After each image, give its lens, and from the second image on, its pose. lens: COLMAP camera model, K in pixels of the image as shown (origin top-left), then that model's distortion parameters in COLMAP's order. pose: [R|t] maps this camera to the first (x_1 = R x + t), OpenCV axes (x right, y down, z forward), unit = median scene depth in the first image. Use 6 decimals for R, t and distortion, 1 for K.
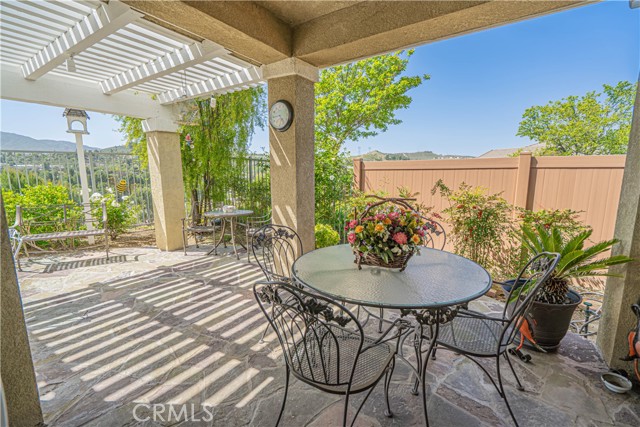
lens RADIAL K [[280.8, 0, 320.7], [0, 280.8, 218.8], [0, 0, 1]] dist [-0.002194, -0.000057]
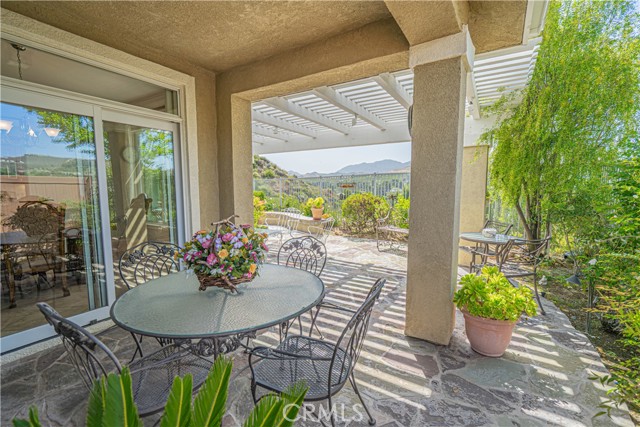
lens RADIAL K [[287.5, 0, 319.9], [0, 287.5, 216.2], [0, 0, 1]] dist [-0.000796, 0.000129]
pose [[0.016121, 0.106756, -0.994155, 0.621708], [-0.150816, 0.983168, 0.103130, -0.120946], [0.988430, 0.148272, 0.031950, 0.638927]]
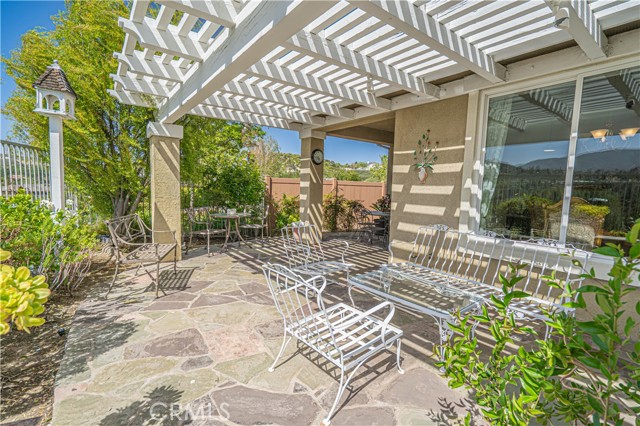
lens RADIAL K [[294.8, 0, 320.0], [0, 294.8, 213.0], [0, 0, 1]] dist [-0.000677, -0.000007]
pose [[0.337644, -0.068498, 0.938778, -1.839123], [0.118980, 0.992455, 0.029622, -0.028135], [-0.933724, 0.101695, 0.343246, 0.266670]]
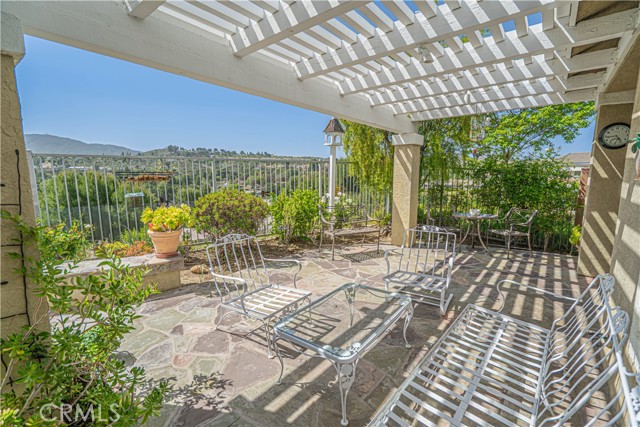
lens RADIAL K [[285.9, 0, 320.0], [0, 285.9, 213.5], [0, 0, 1]] dist [-0.013772, 0.000188]
pose [[0.994588, 0.018086, -0.102312, -1.090392], [-0.020914, 0.999426, -0.026638, 0.020049], [0.101772, 0.028634, 0.994396, -0.275396]]
